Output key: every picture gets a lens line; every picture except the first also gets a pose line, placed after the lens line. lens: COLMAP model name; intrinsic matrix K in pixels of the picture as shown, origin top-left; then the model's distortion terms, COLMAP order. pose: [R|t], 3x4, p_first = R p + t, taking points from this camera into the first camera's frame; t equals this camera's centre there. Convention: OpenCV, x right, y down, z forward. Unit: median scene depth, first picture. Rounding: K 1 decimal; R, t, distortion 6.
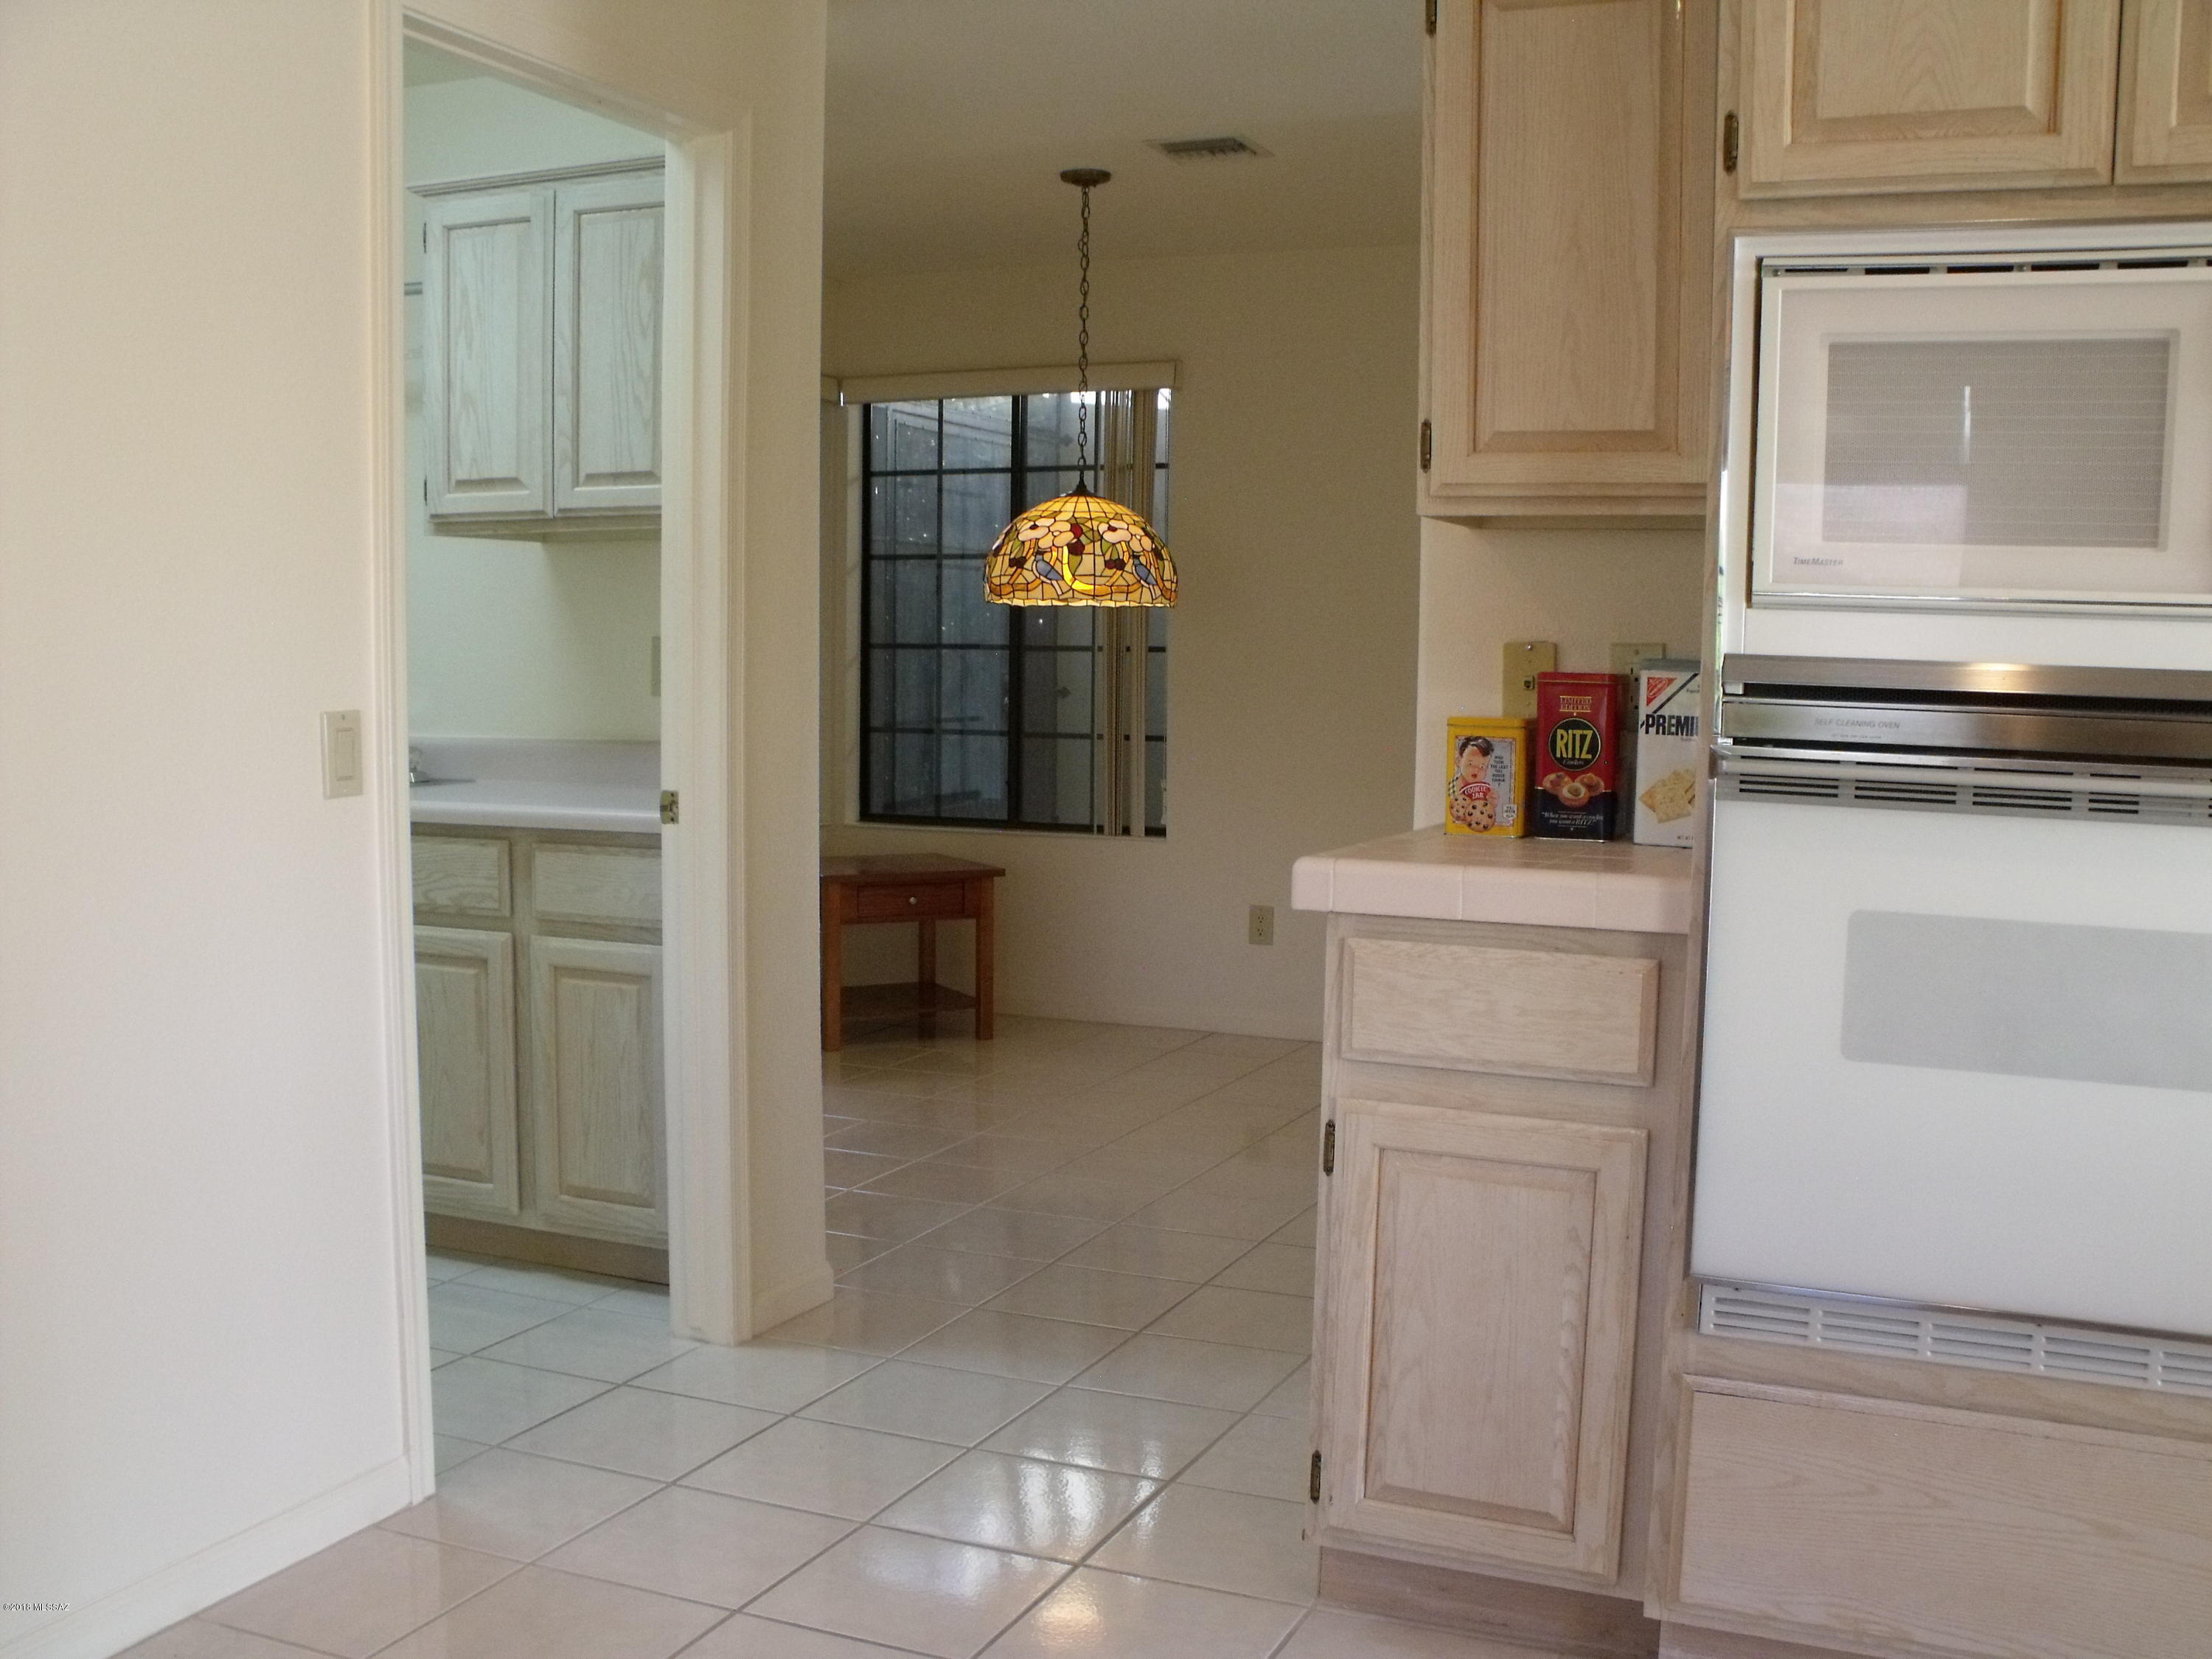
lens RADIAL K [[2177.8, 0, 1106.0], [0, 2177.8, 829.5], [0, 0, 1]] dist [-0.236271, 0.255745]
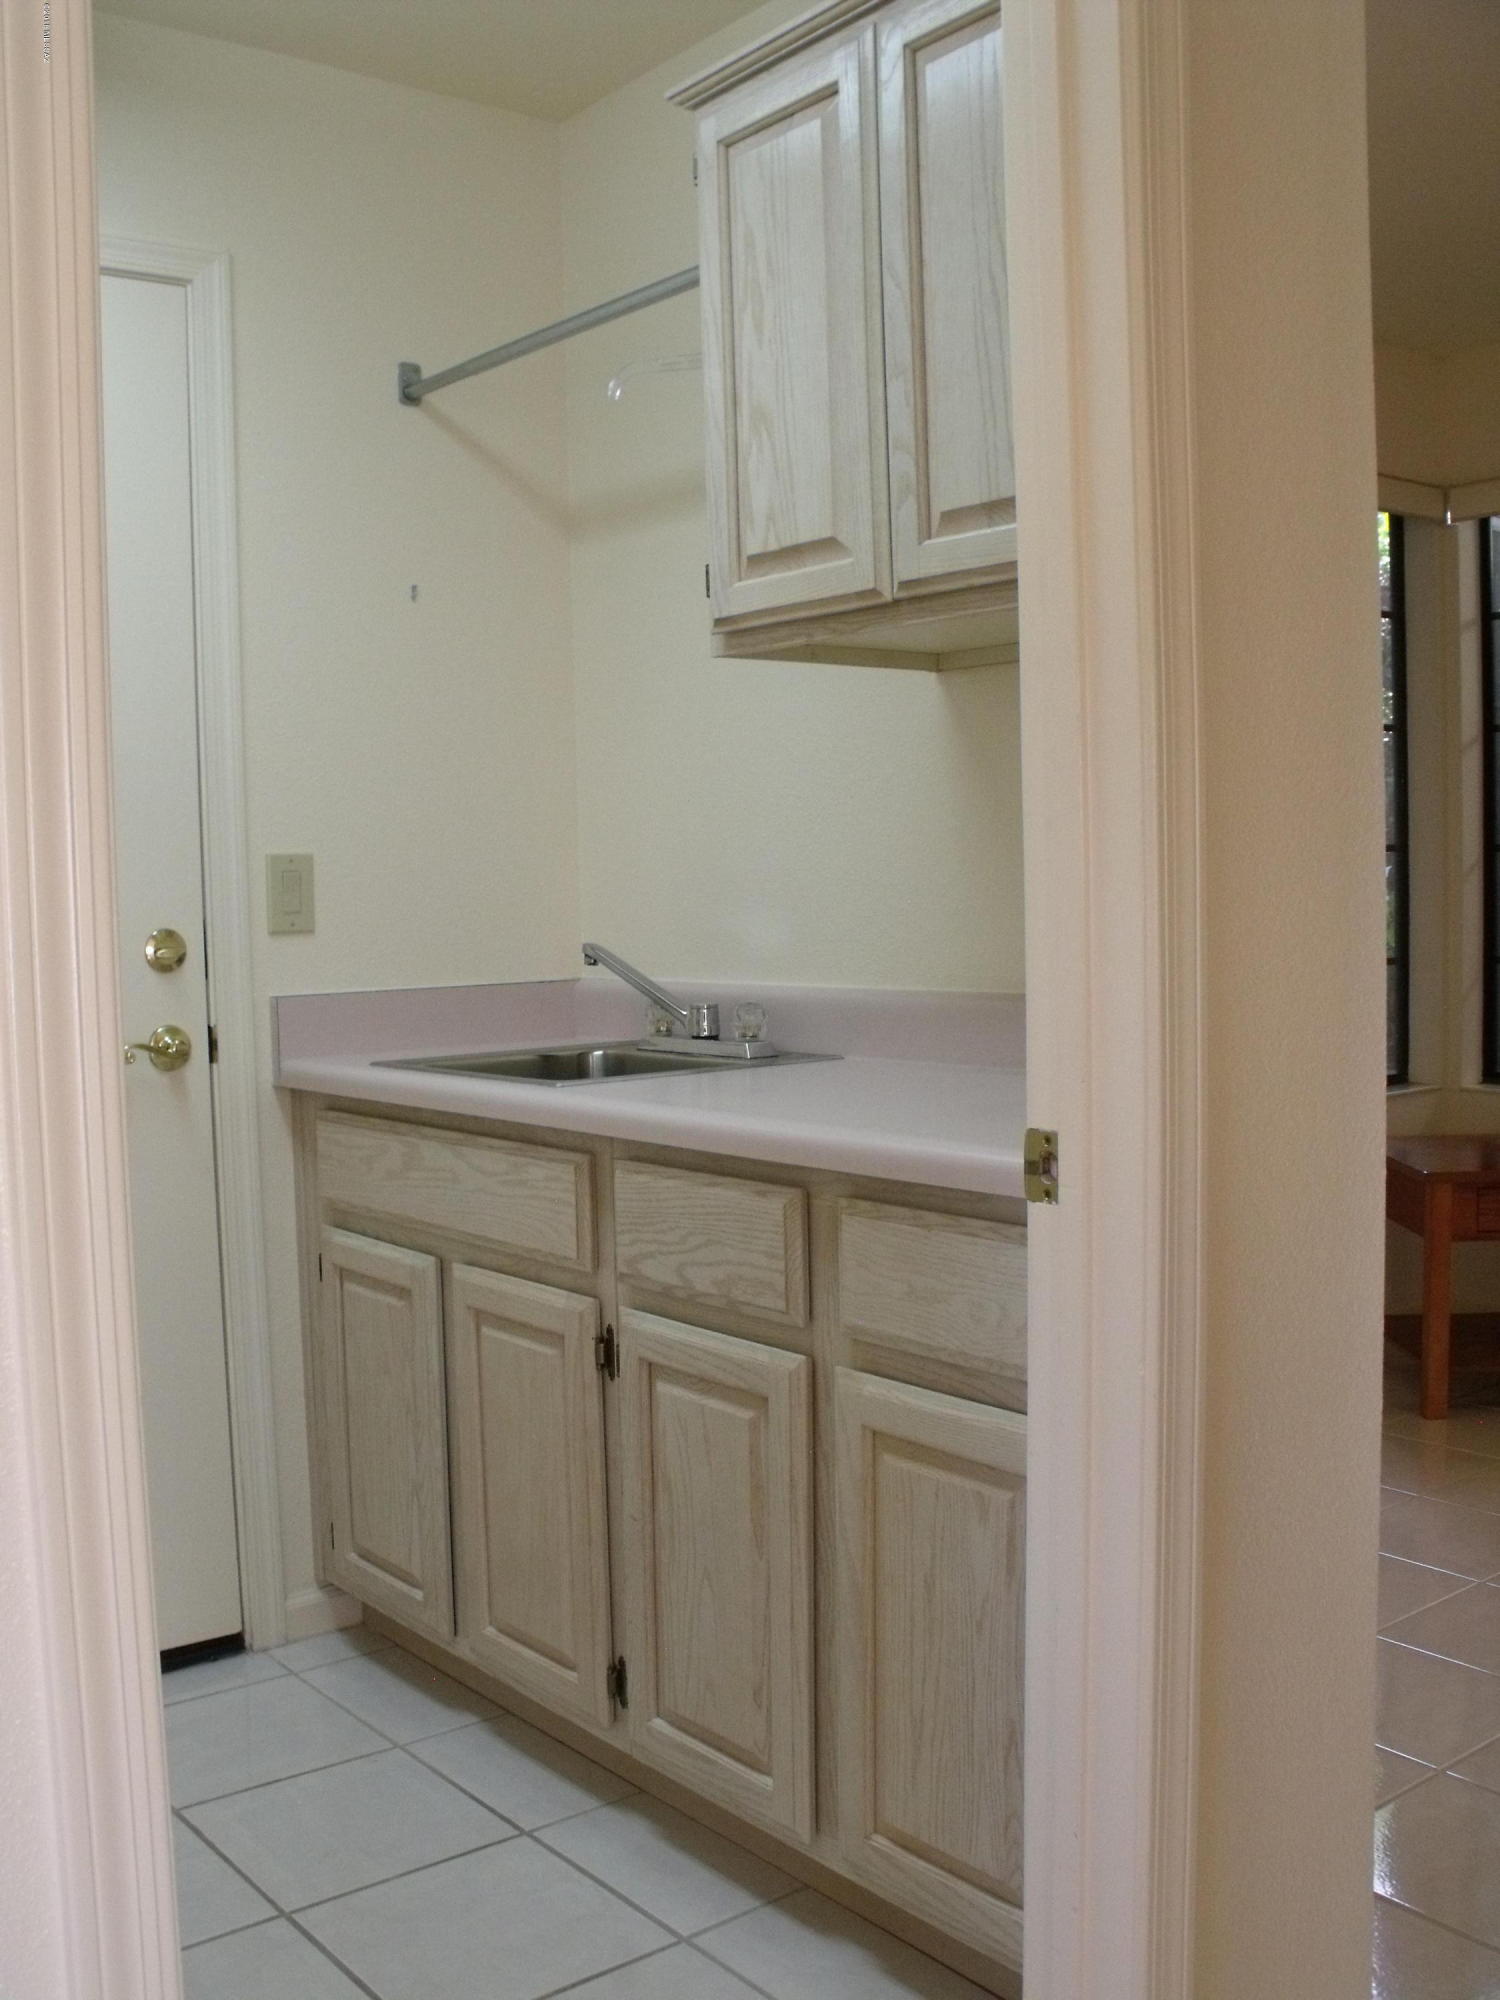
lens RADIAL K [[1969.1, 0, 678.7], [0, 1969.1, 1002.2], [0, 0, 1]] dist [-0.236271, 0.255745]
pose [[0.870980, 0.001488, -0.491316, -0.060120], [-0.011666, 0.999776, -0.017654, -0.032819], [0.491180, 0.021108, 0.870803, 0.541743]]
